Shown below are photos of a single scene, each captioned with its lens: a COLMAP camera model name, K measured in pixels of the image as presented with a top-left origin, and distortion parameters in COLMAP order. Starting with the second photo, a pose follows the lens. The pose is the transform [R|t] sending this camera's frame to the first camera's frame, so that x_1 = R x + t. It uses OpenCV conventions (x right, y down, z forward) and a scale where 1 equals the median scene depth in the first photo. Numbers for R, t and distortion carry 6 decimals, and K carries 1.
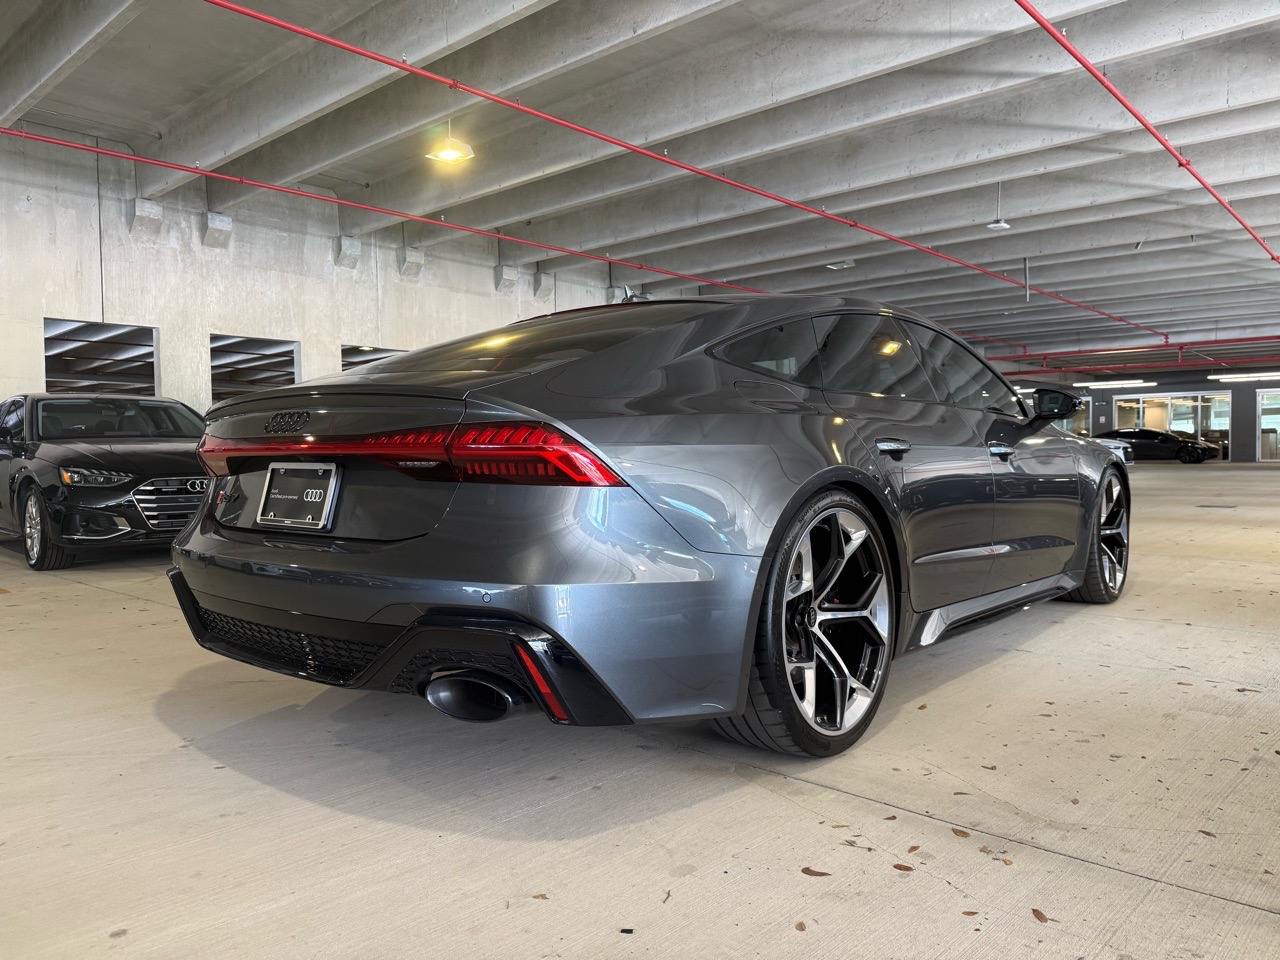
lens RADIAL K [[894.6, 0, 640.0], [0, 894.6, 480.0], [0, 0, 1]] dist [-0.047771, -0.055245]
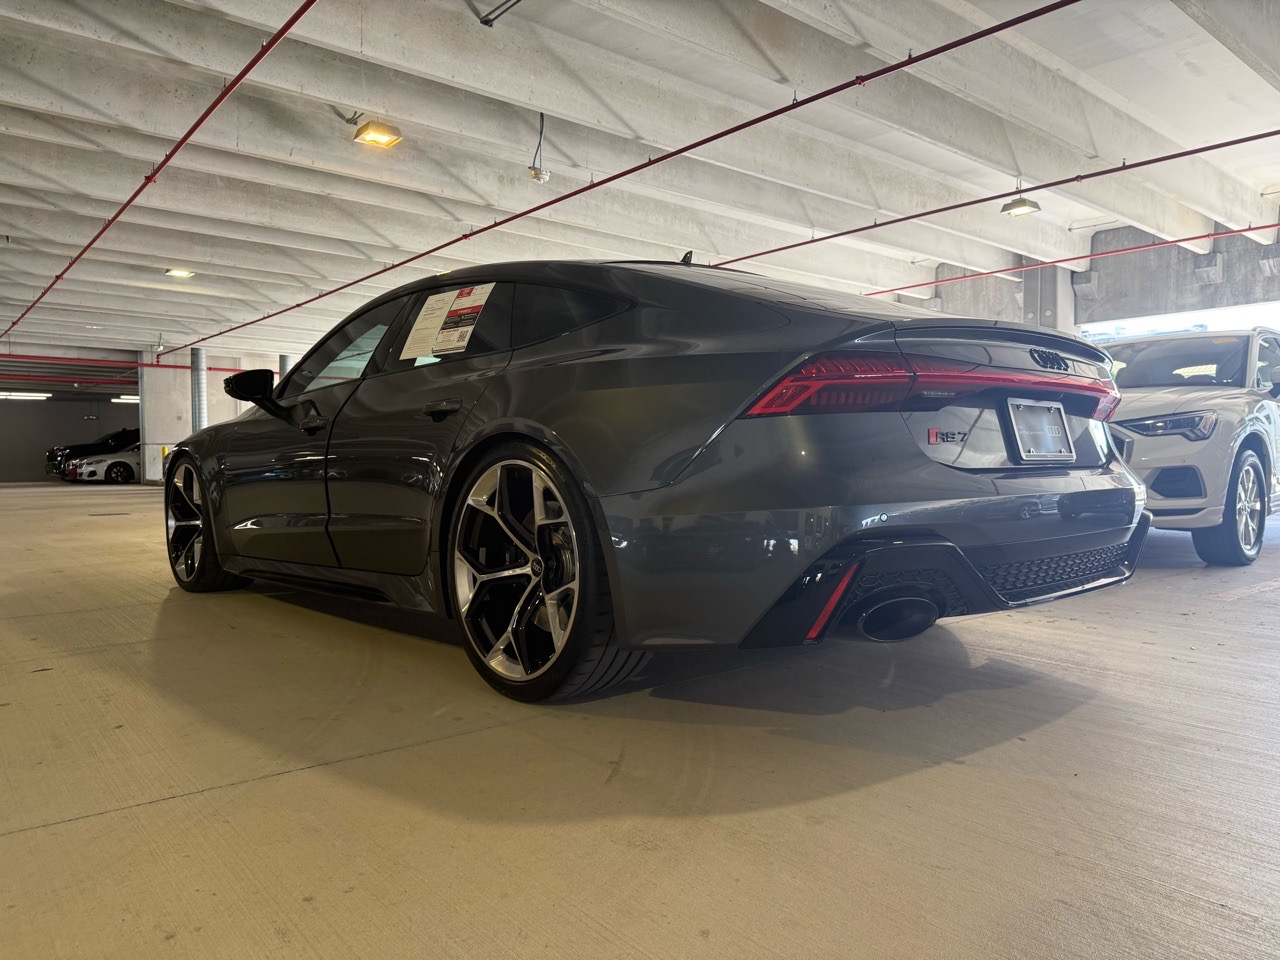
lens RADIAL K [[895.7, 0, 655.8], [0, 895.7, 478.1], [0, 0, 1]] dist [-0.073406, 0.006592]
pose [[0.129128, 0.037481, 0.990919, -0.303194], [-0.004906, 0.999297, -0.037159, 0.022635], [-0.991616, -0.000063, 0.129221, 0.271058]]
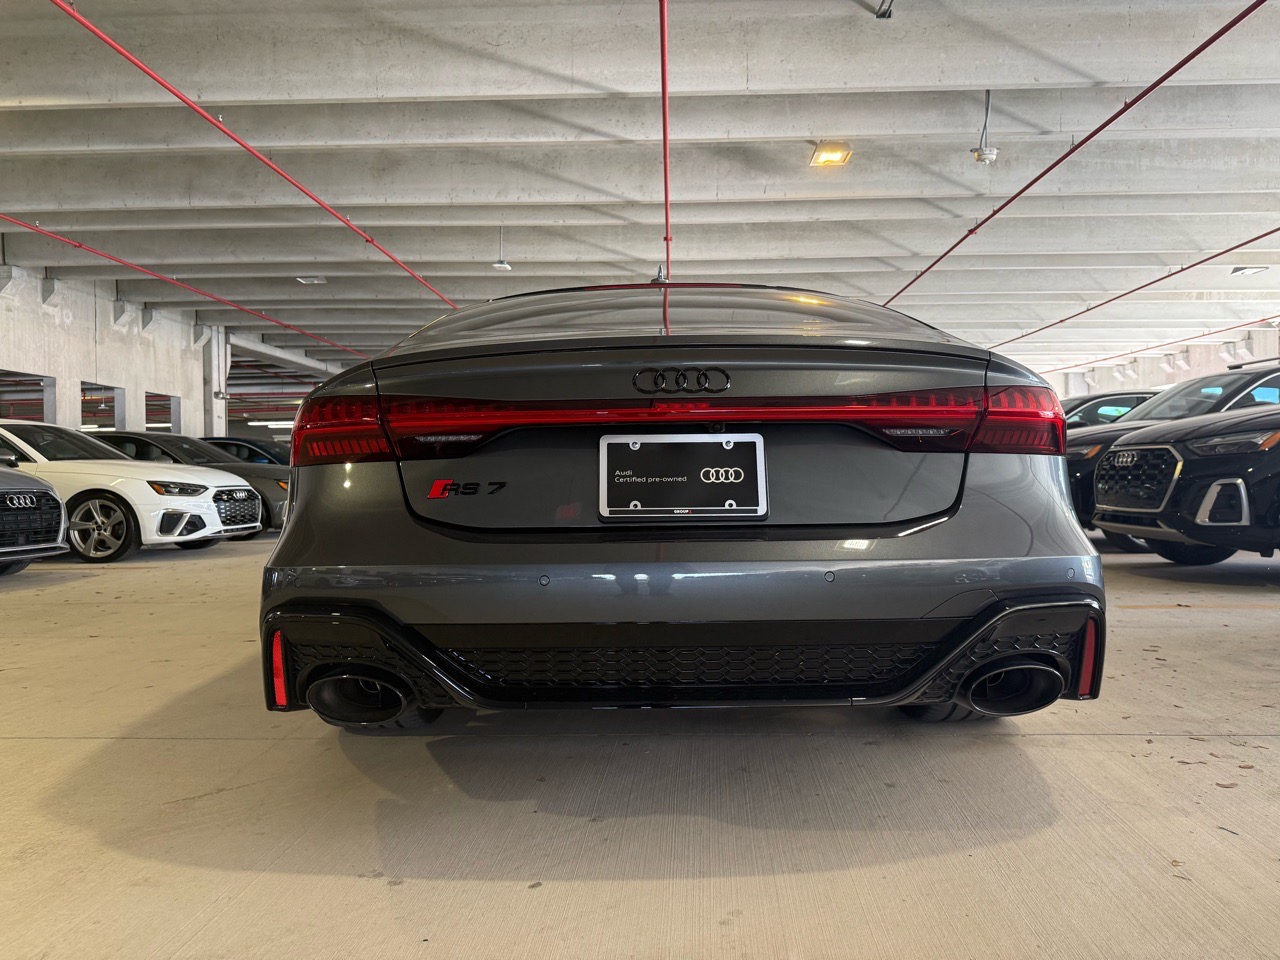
lens RADIAL K [[895.7, 0, 655.8], [0, 895.7, 478.1], [0, 0, 1]] dist [-0.073406, 0.006592]
pose [[0.755081, 0.026974, 0.655077, -0.183264], [-0.000809, 0.999191, -0.040212, 0.011510], [-0.655631, 0.029834, 0.754491, 0.095463]]
